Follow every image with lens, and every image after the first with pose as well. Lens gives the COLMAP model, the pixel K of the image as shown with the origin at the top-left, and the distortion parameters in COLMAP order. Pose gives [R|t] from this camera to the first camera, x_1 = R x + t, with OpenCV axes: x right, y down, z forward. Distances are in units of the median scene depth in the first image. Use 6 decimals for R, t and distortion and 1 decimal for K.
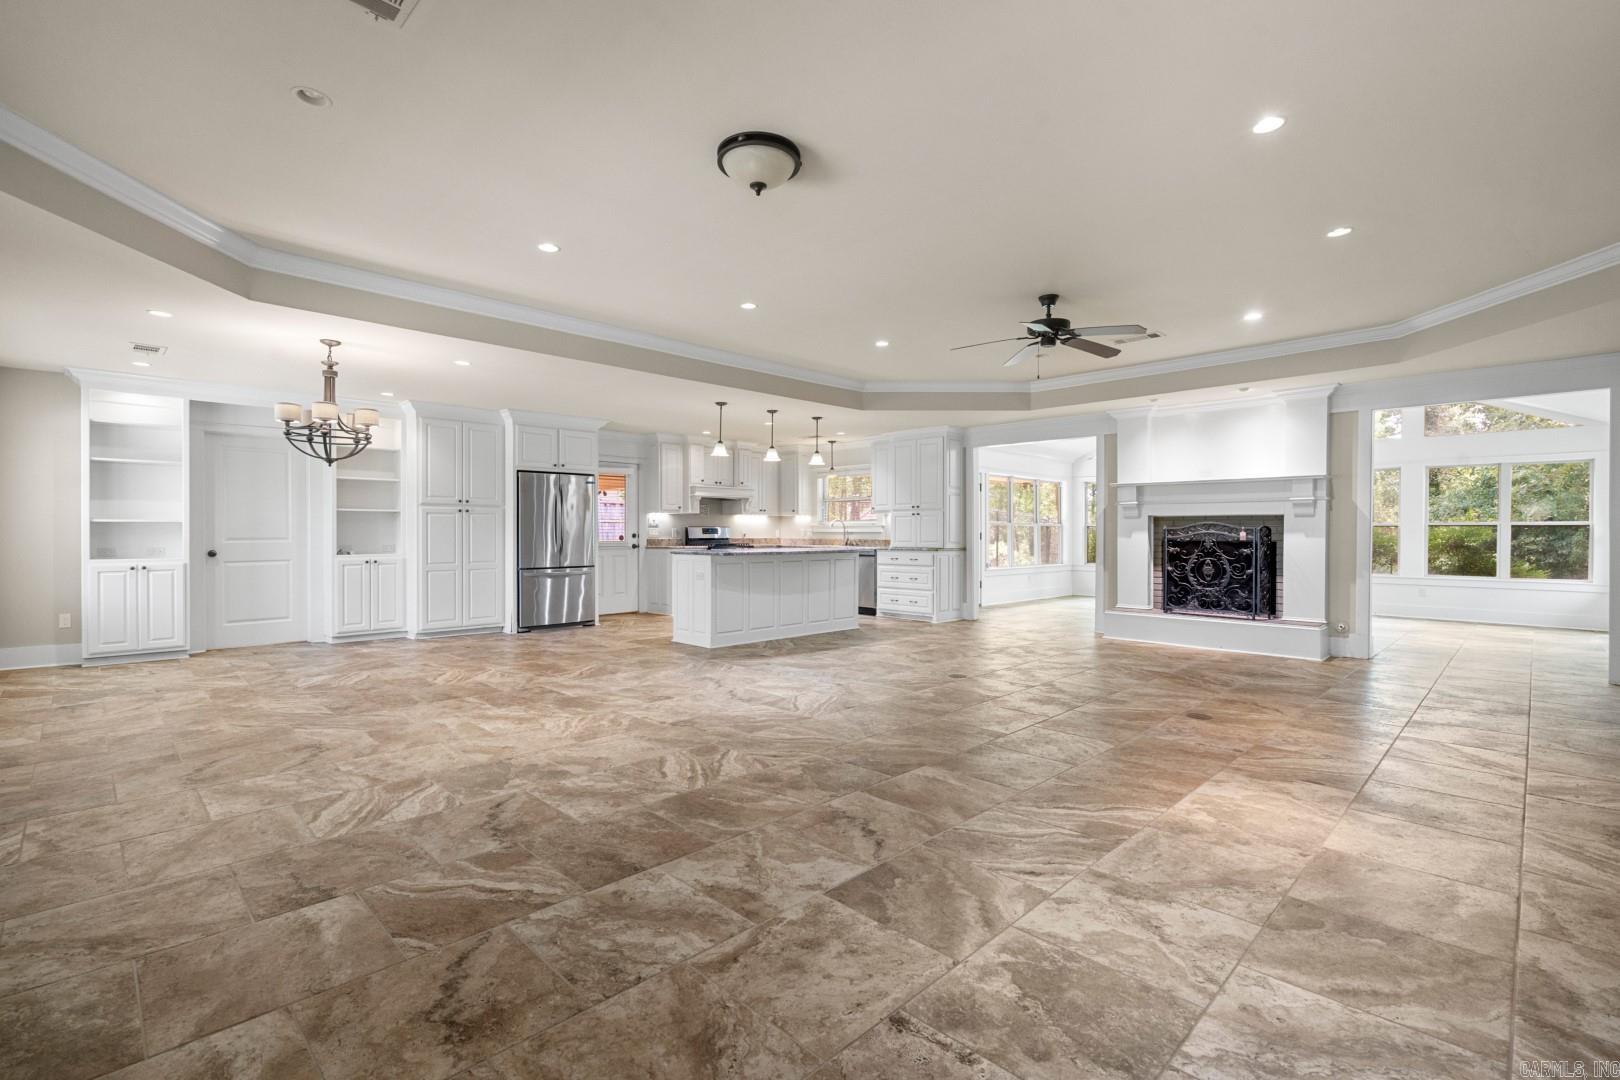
lens RADIAL K [[738.8, 0, 805.5], [0, 738.8, 531.3], [0, 0, 1]] dist [0.000178, 0.001199]
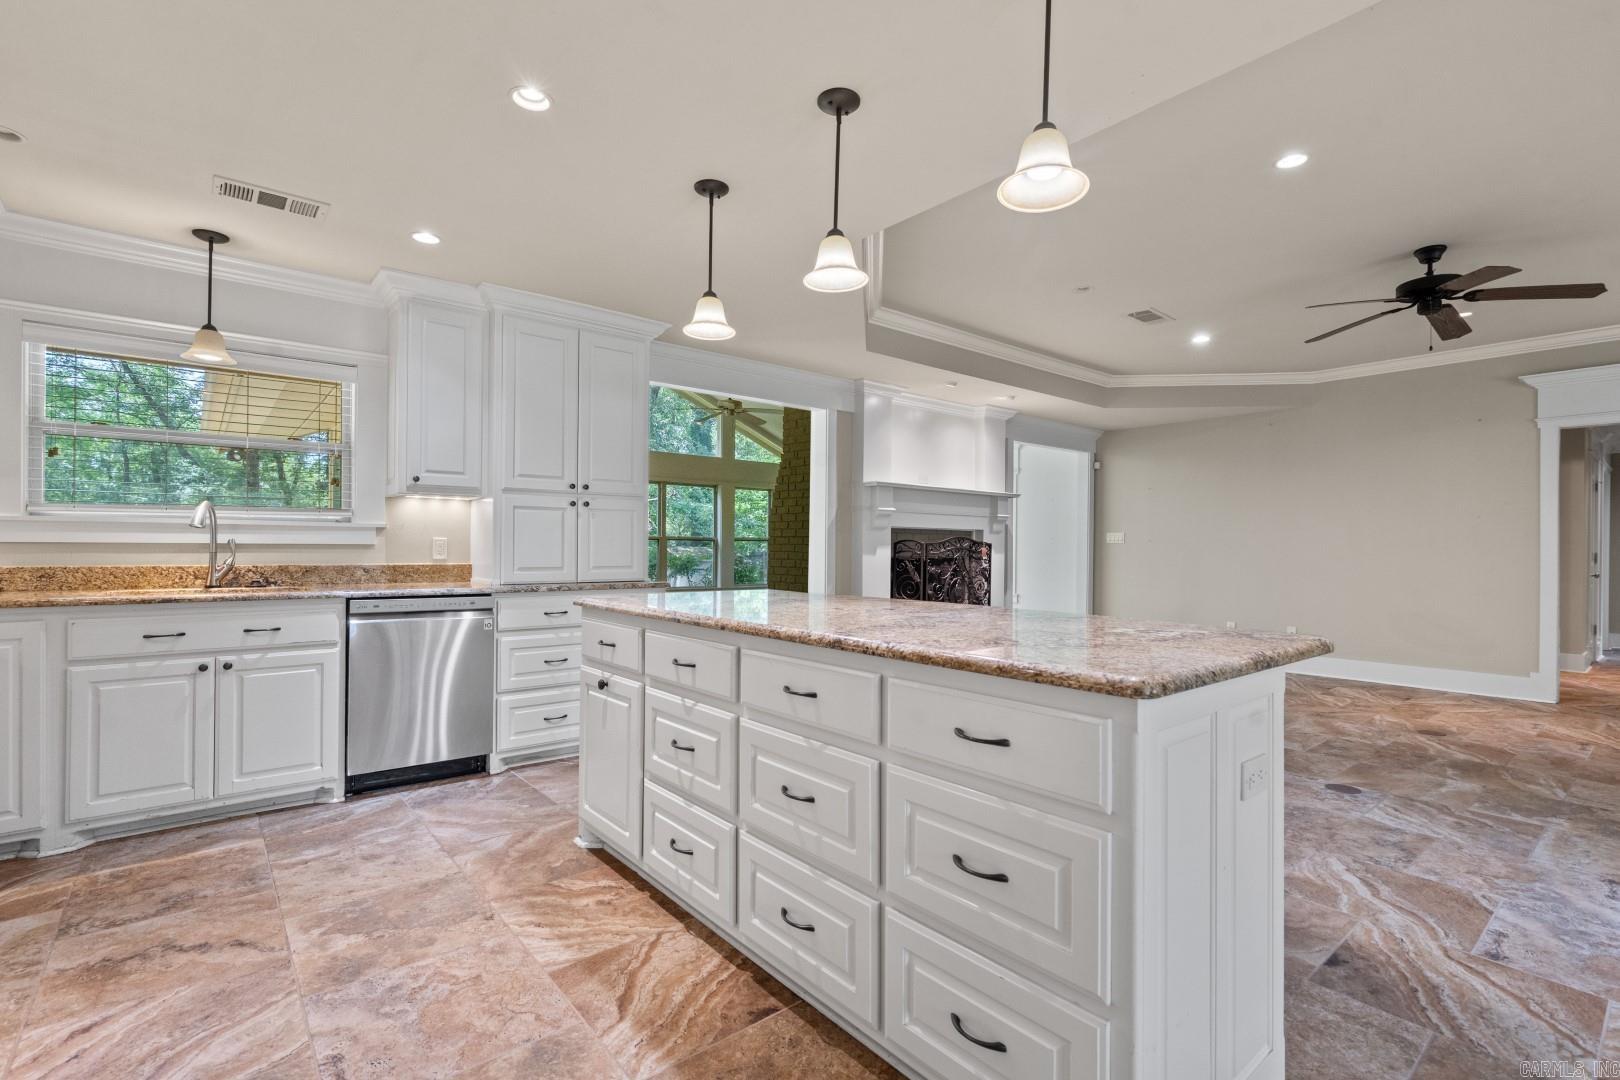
lens RADIAL K [[738.8, 0, 793.3], [0, 738.8, 542.4], [0, 0, 1]] dist [0.000178, 0.001199]
pose [[0.113342, 0.005997, 0.993538, -0.601047], [-0.007609, 0.999958, -0.005168, 0.000654], [-0.993527, -0.006974, 0.113383, 1.928891]]
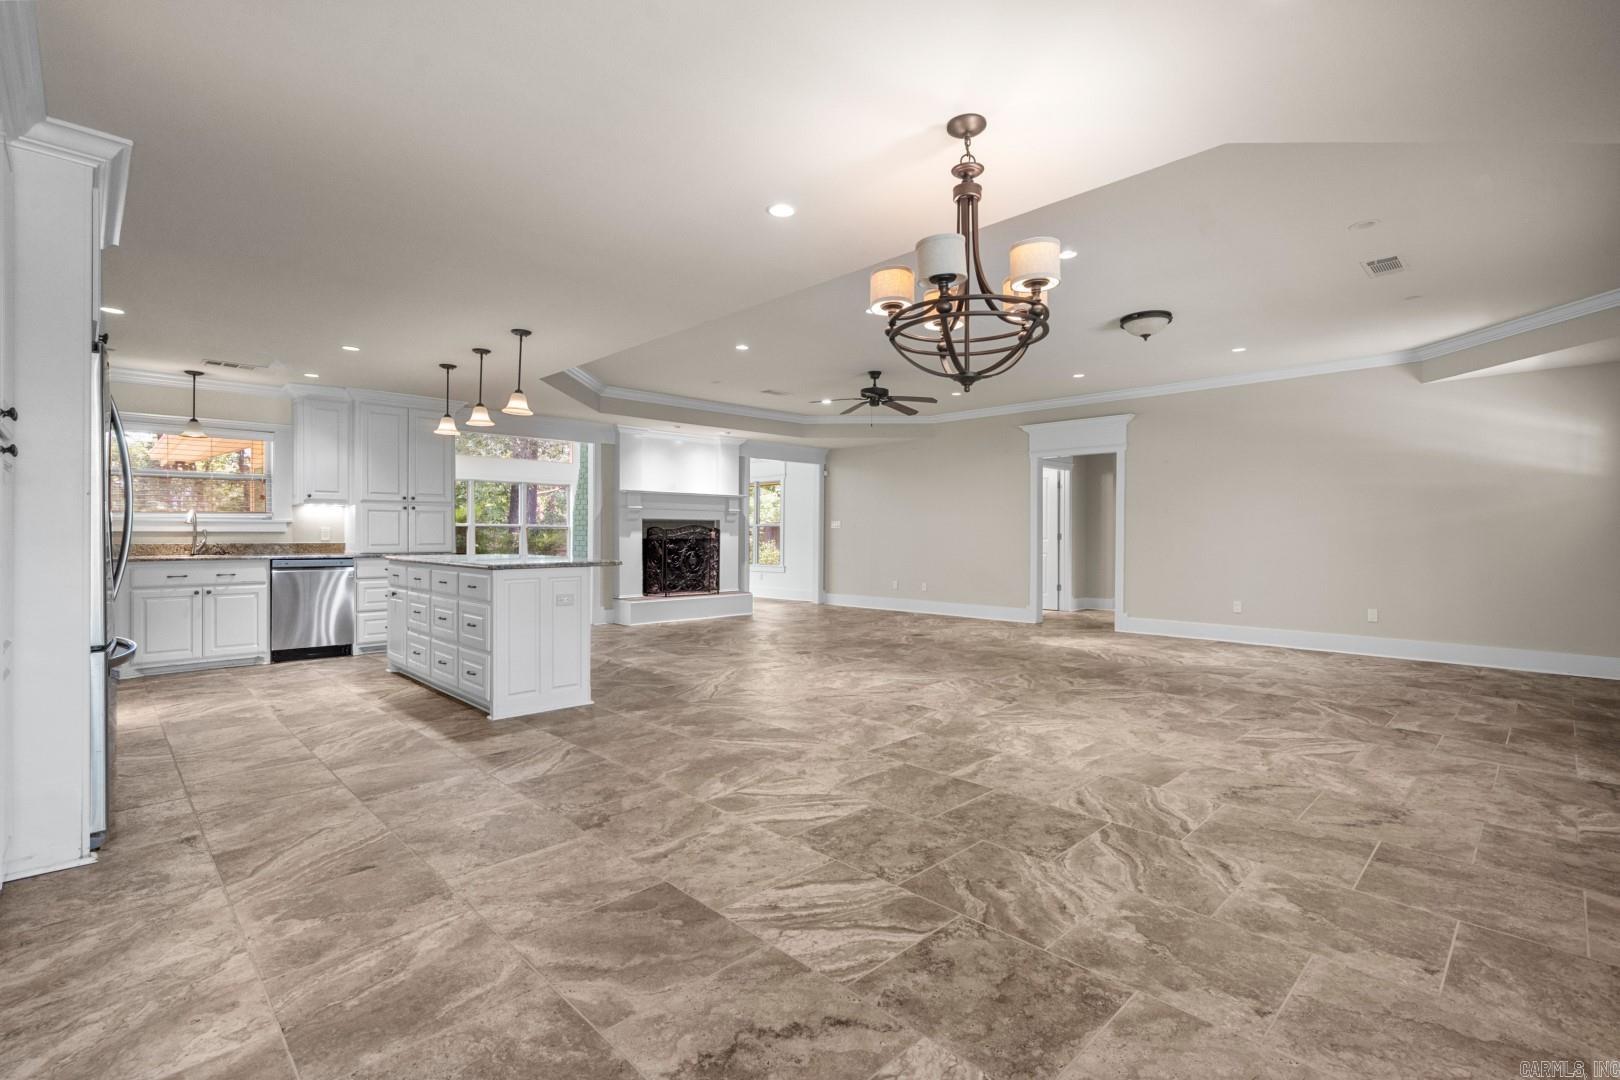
lens RADIAL K [[738.8, 0, 801.4], [0, 738.8, 548.5], [0, 0, 1]] dist [0.000178, 0.001199]
pose [[0.056146, -0.023841, 0.998138, -1.360870], [-0.004109, 0.999701, 0.024109, -0.004855], [-0.998414, -0.005455, 0.056031, 1.286102]]
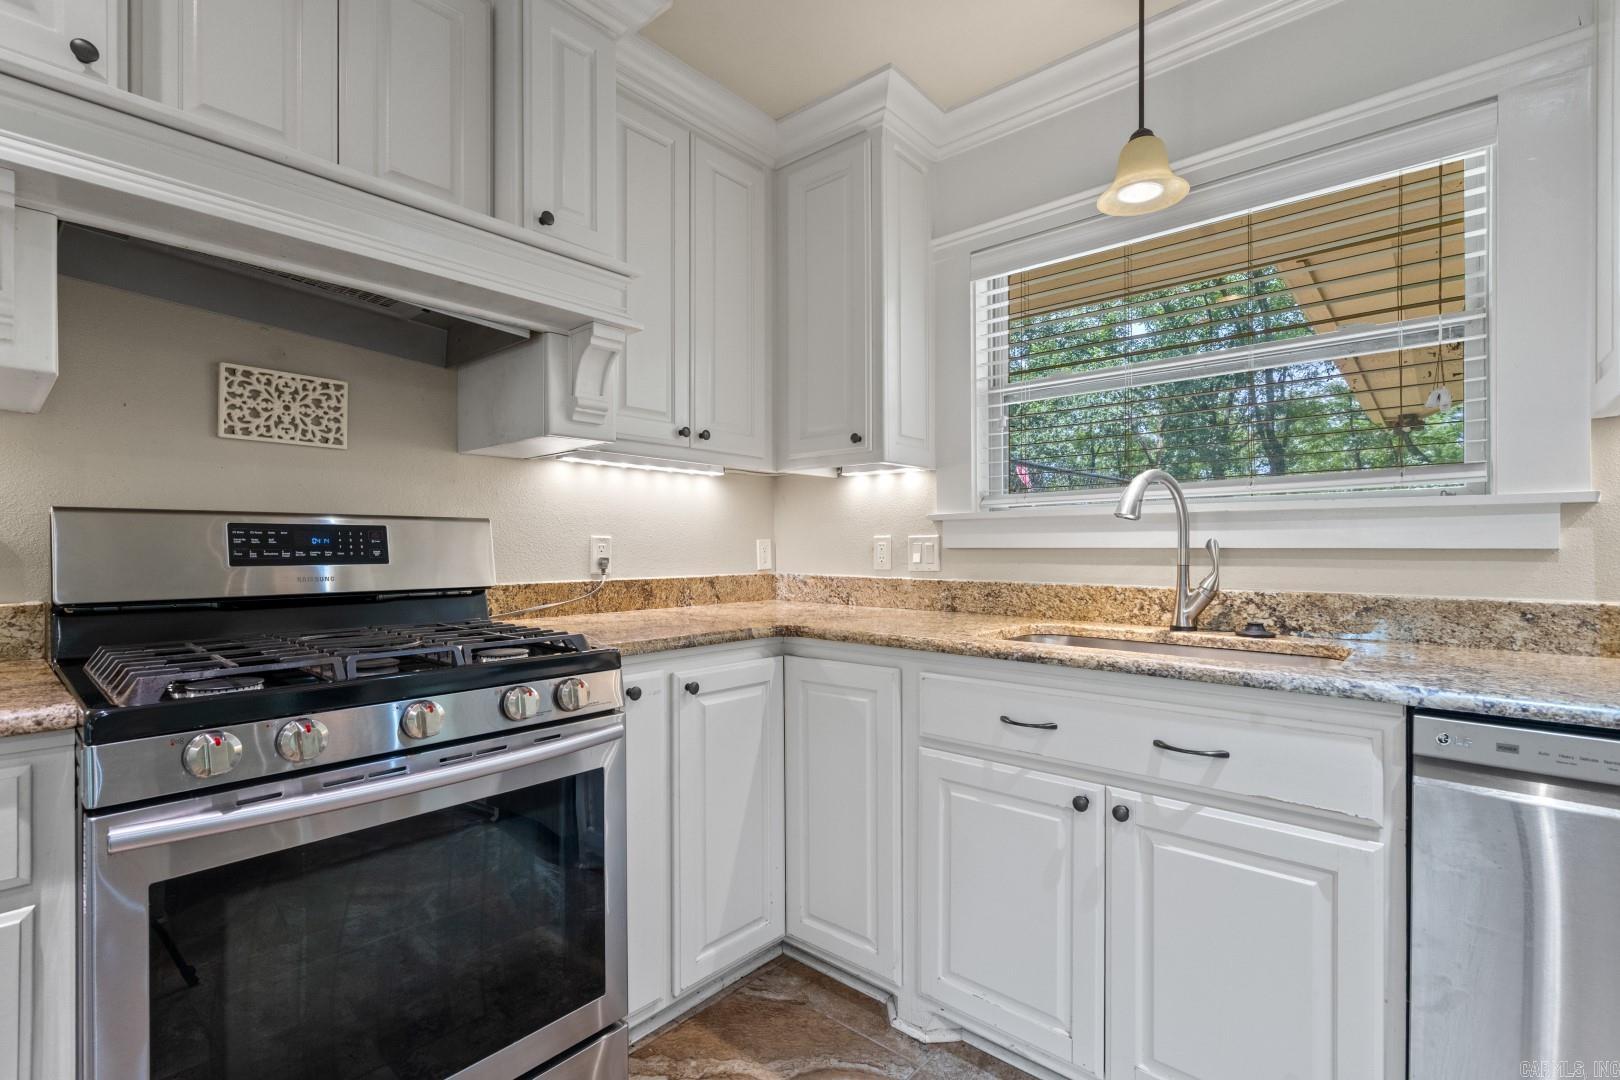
lens RADIAL K [[738.8, 0, 813.3], [0, 738.8, 551.5], [0, 0, 1]] dist [0.000178, 0.001199]
pose [[0.998042, -0.003224, 0.062467, -0.108812], [0.002738, 0.999965, 0.007863, 0.000341], [-0.062491, -0.007676, 0.998016, 2.232454]]
